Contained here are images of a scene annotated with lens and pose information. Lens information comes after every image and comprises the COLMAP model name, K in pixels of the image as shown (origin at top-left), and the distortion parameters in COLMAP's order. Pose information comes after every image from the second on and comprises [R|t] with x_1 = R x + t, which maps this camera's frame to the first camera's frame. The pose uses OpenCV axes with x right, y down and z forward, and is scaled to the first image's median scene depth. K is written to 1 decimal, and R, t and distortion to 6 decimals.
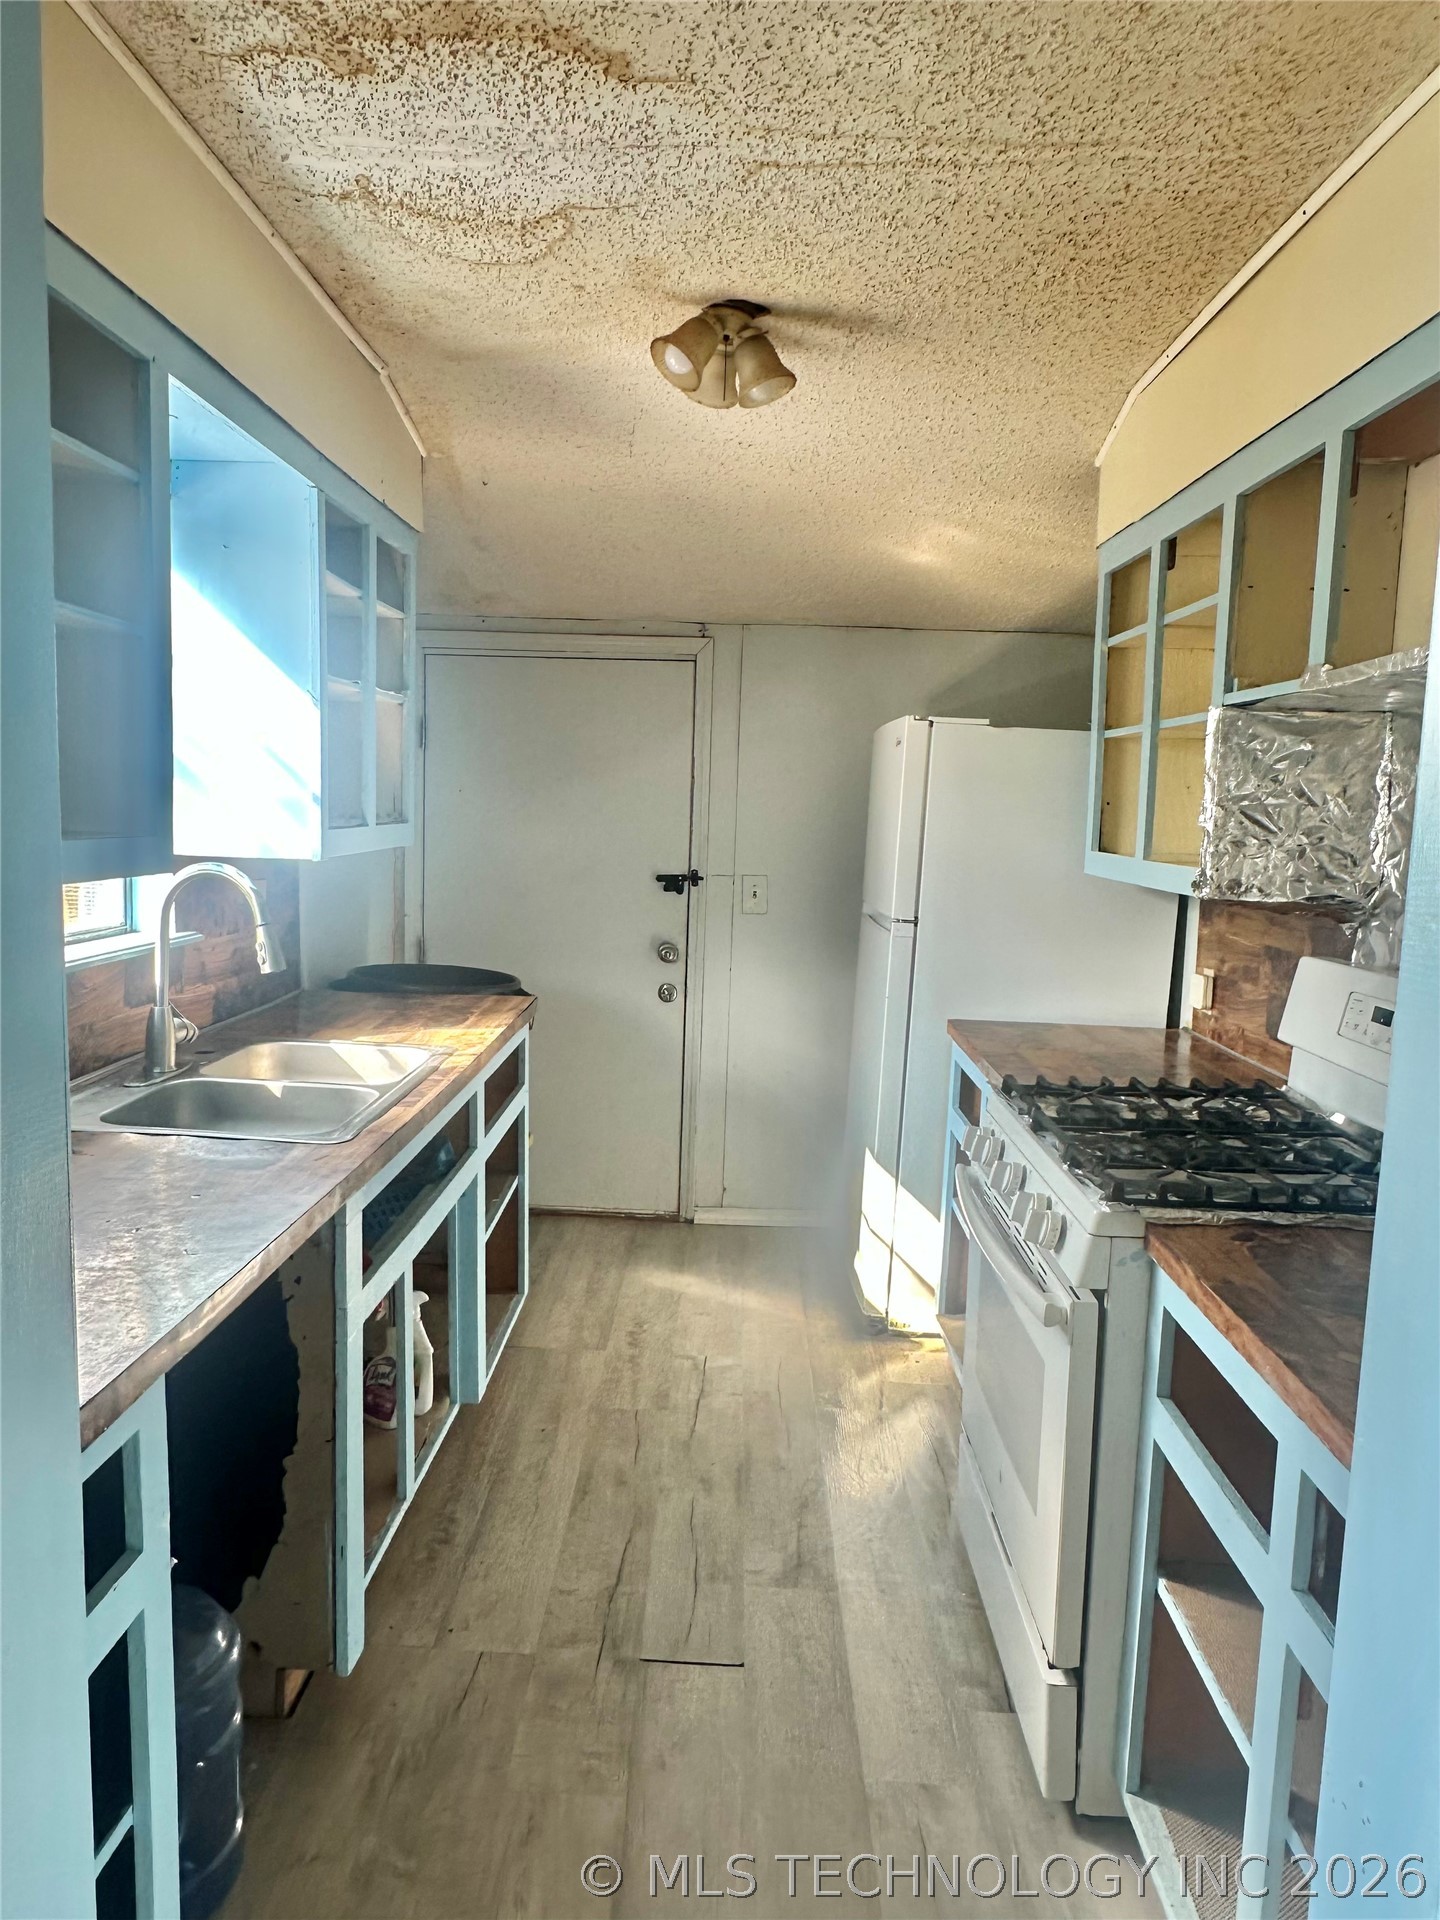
lens RADIAL K [[1292.6, 0, 720.4], [0, 1292.6, 957.7], [0, 0, 1]] dist [-0.002685, -0.000152]
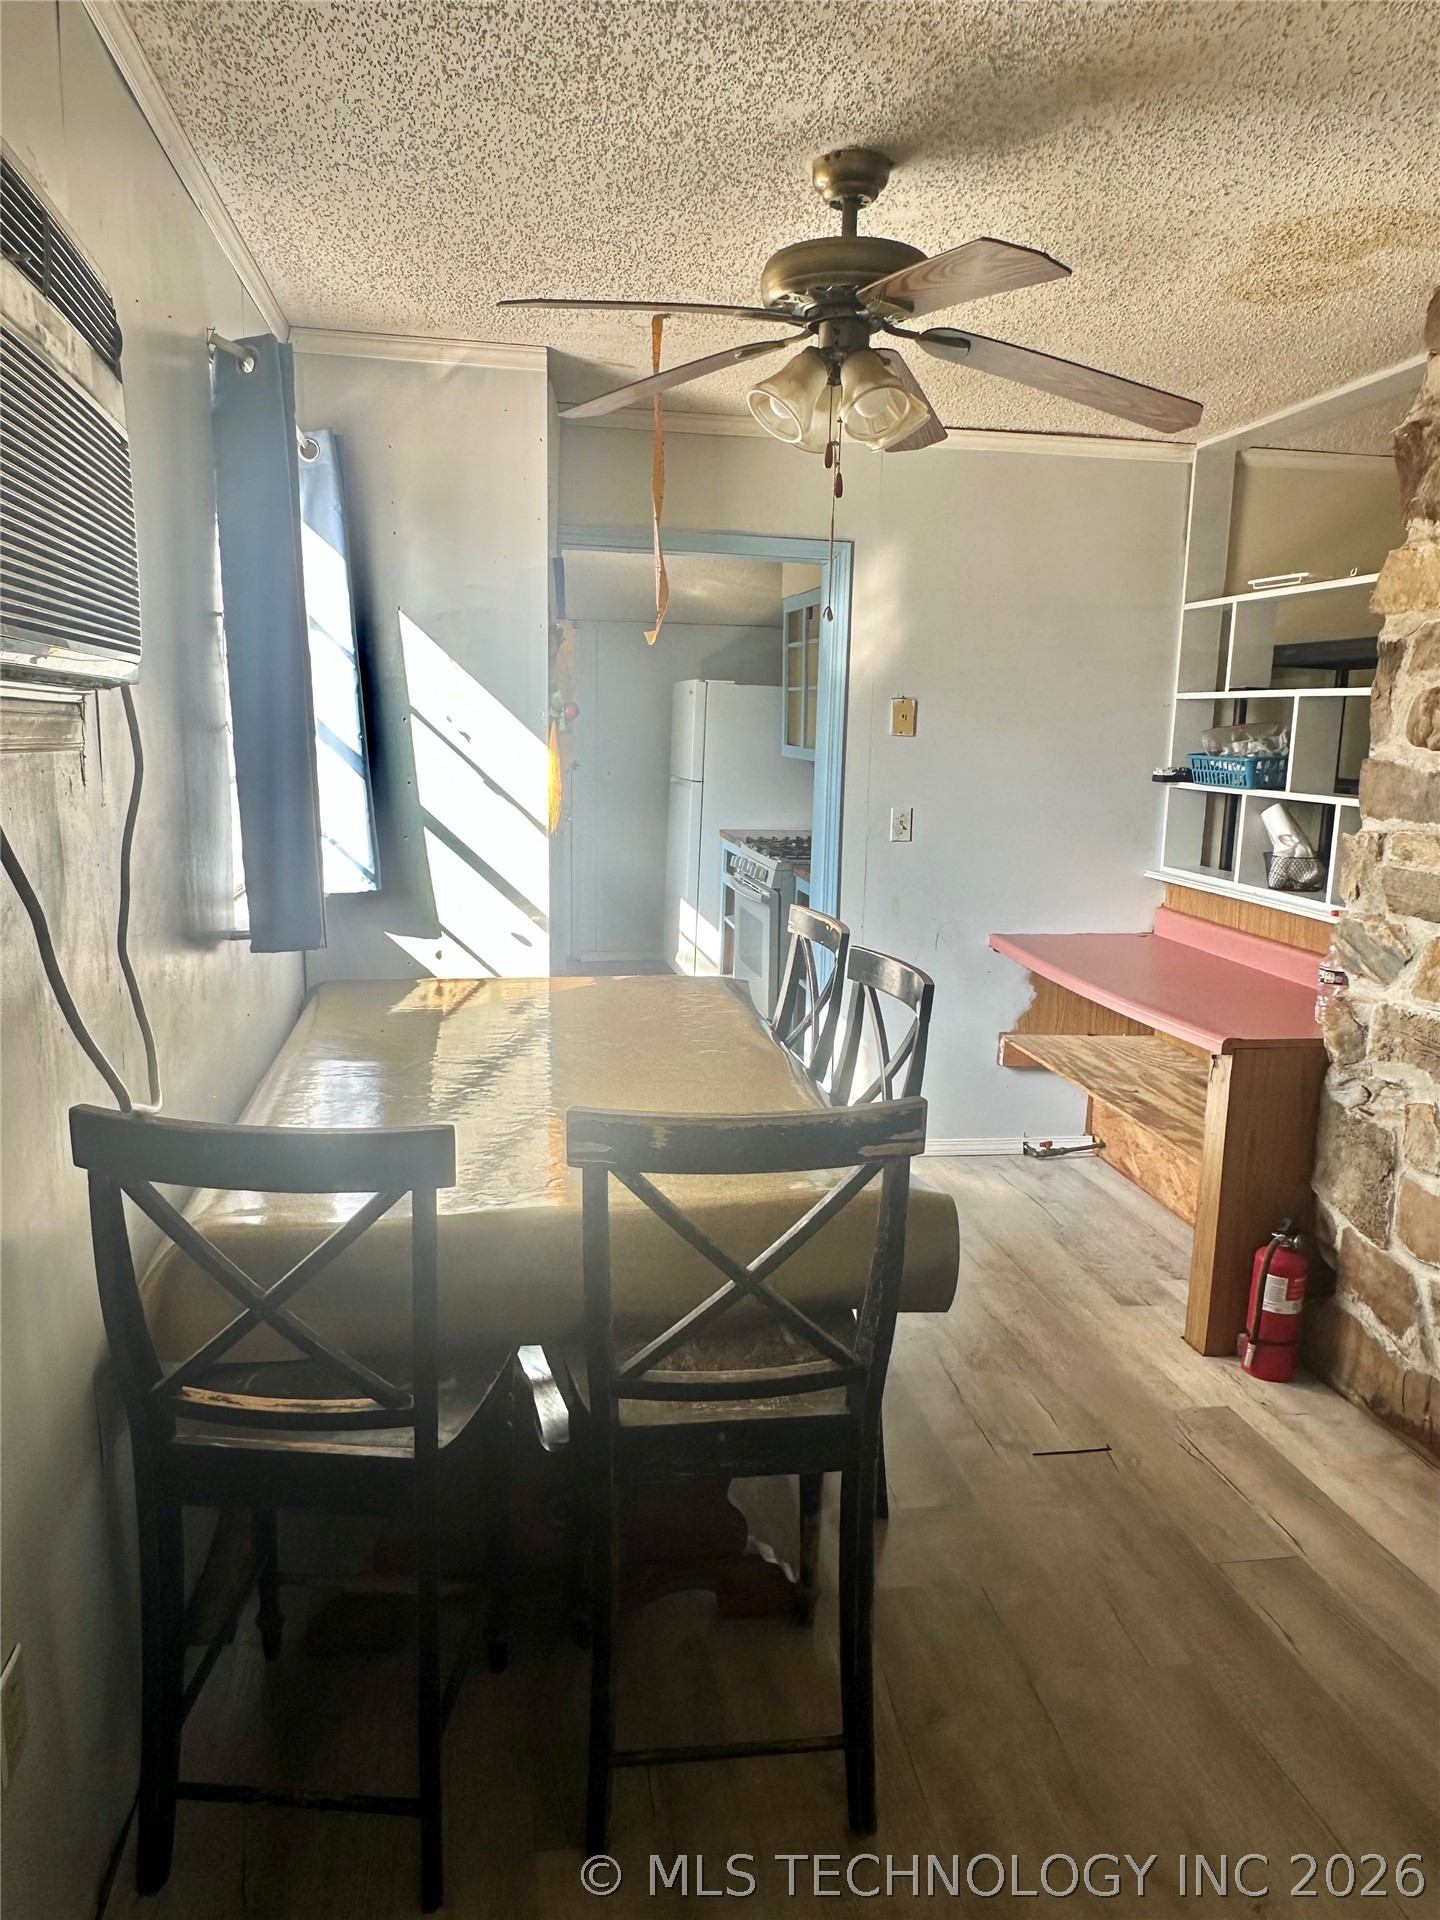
lens RADIAL K [[1292.6, 0, 714.9], [0, 1292.6, 963.6], [0, 0, 1]] dist [-0.002685, -0.000152]
pose [[0.981987, -0.045882, 0.183291, -0.214799], [0.033698, 0.997044, 0.069045, 0.116638], [-0.185917, -0.061625, 0.980631, -1.011660]]
